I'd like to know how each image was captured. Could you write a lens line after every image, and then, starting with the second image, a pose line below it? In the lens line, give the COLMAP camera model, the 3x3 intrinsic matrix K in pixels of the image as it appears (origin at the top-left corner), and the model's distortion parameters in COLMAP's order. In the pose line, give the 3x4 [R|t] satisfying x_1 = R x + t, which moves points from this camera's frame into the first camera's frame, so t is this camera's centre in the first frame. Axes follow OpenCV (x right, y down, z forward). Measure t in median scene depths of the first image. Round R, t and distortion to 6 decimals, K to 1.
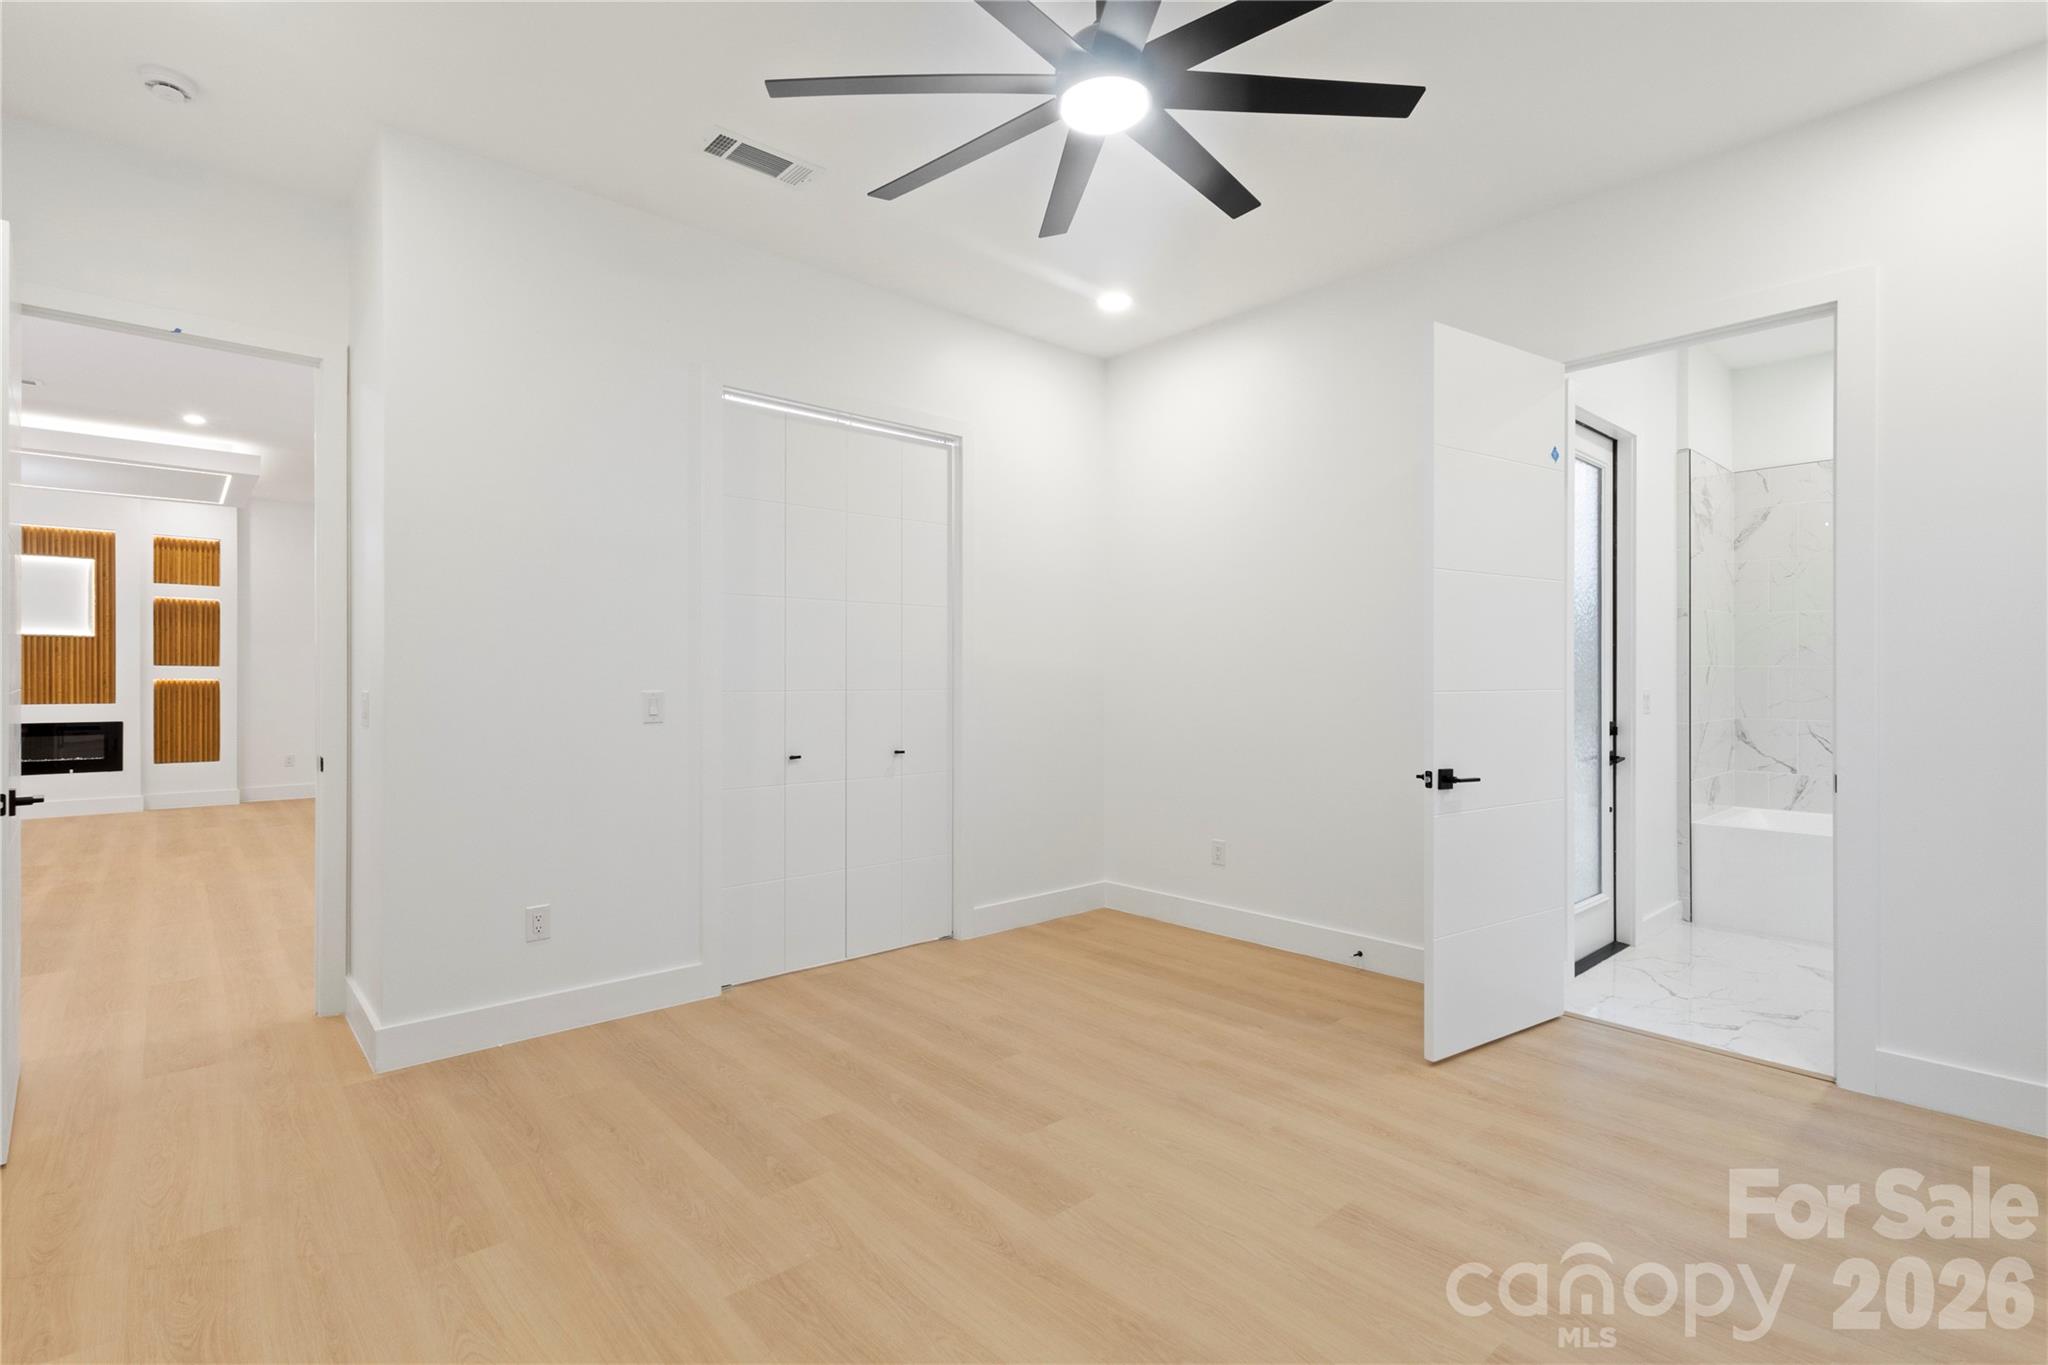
lens RADIAL K [[945.4, 0, 1023.6], [0, 945.4, 670.1], [0, 0, 1]] dist [0.001912, -0.000620]
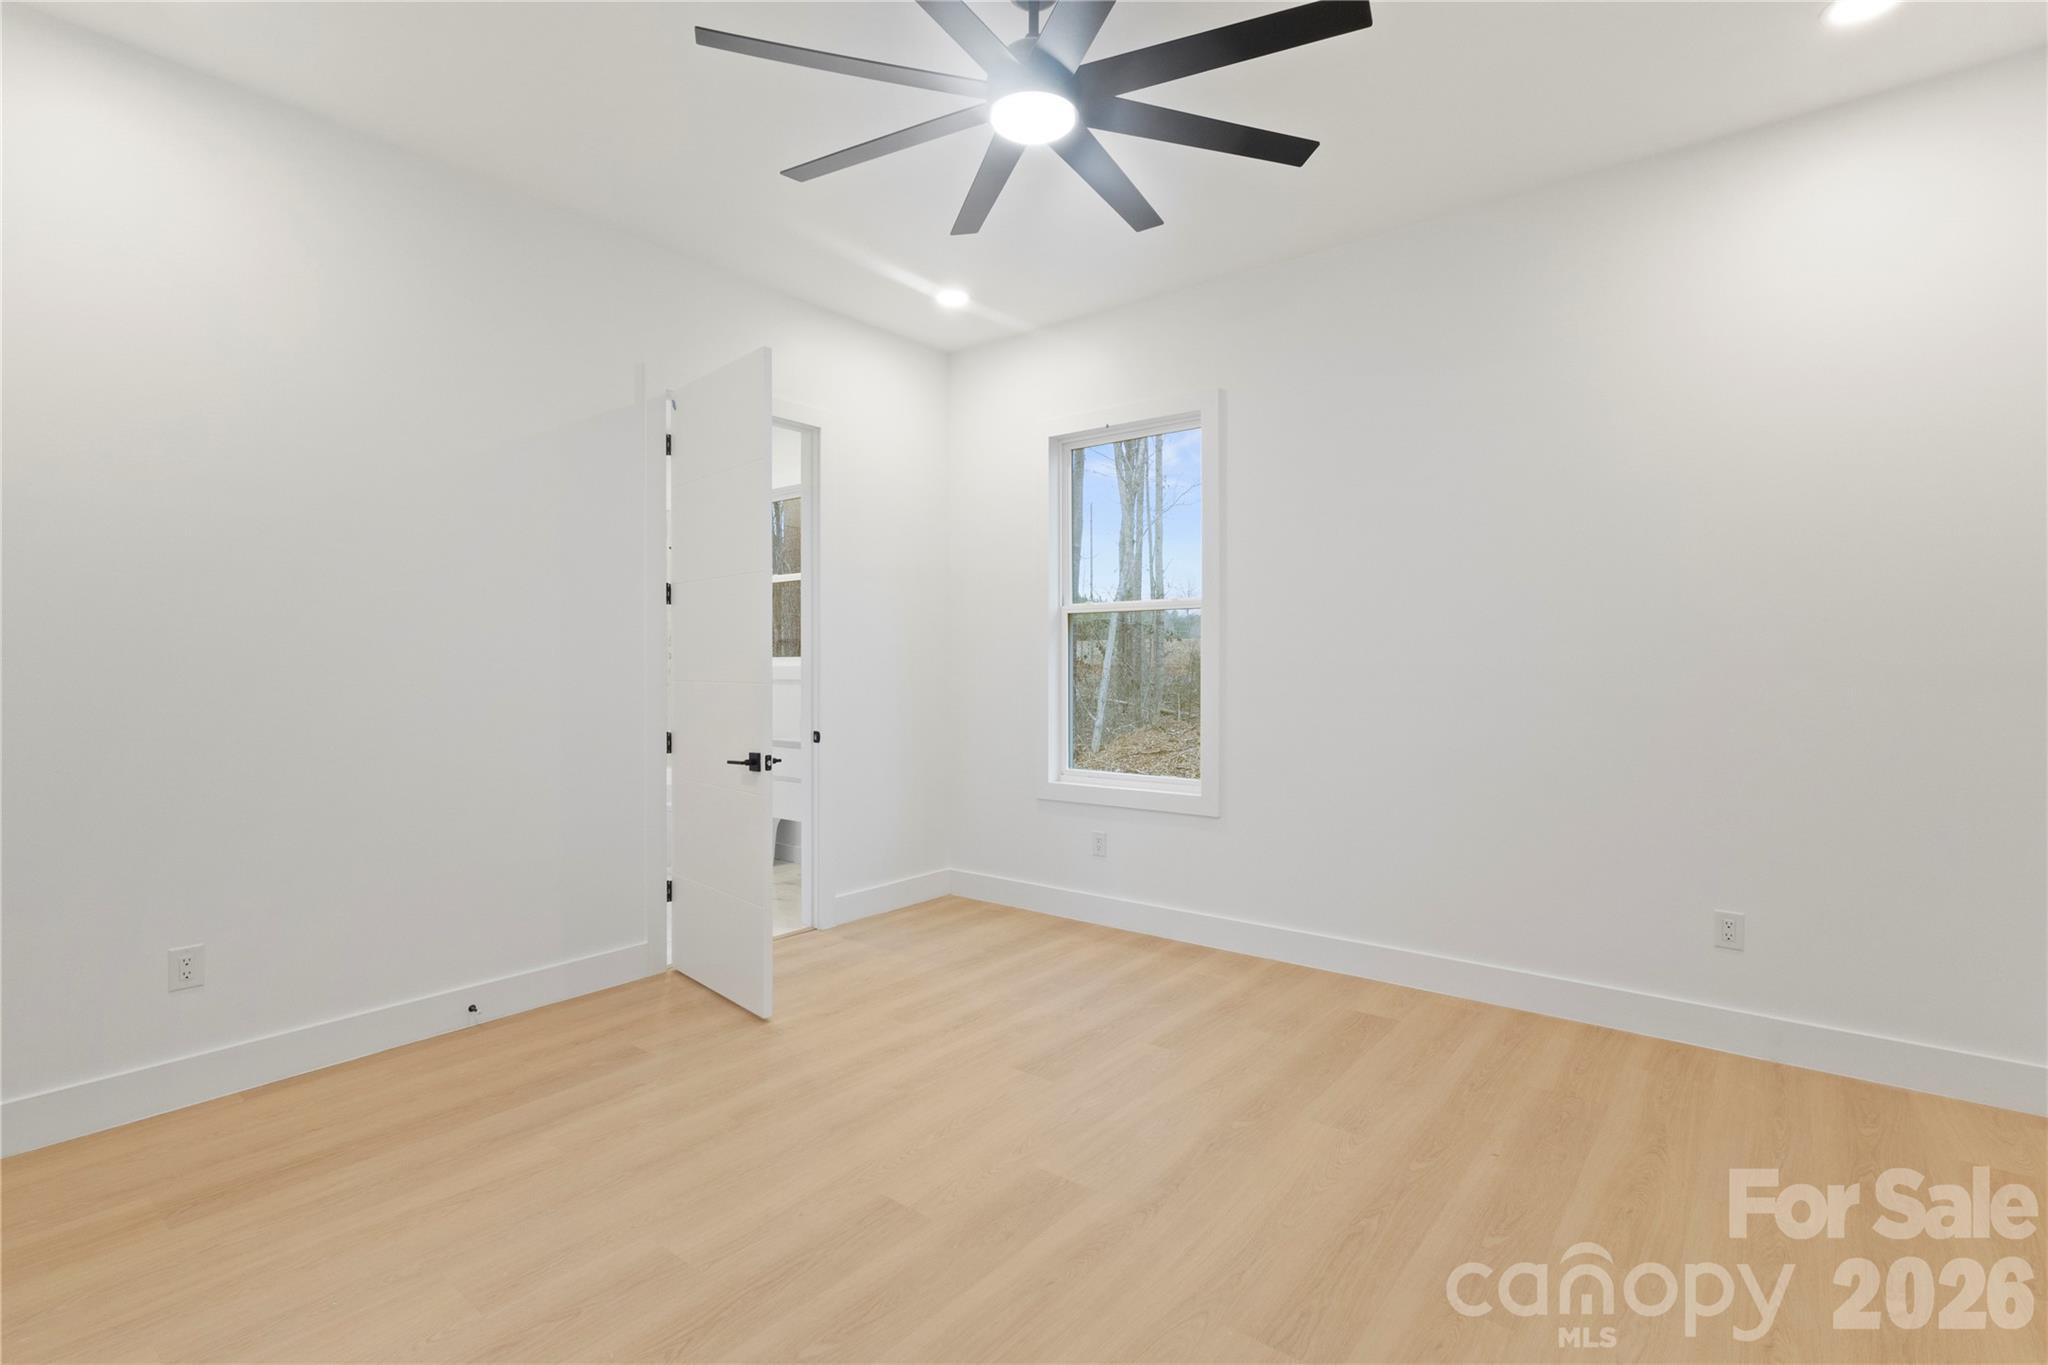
lens RADIAL K [[945.4, 0, 1023.6], [0, 945.4, 670.1], [0, 0, 1]] dist [0.001912, -0.000620]
pose [[-0.162653, -0.006445, 0.986662, -0.778100], [-0.006384, 0.999965, 0.005479, 0.000728], [-0.986663, -0.005407, -0.162688, 0.982252]]
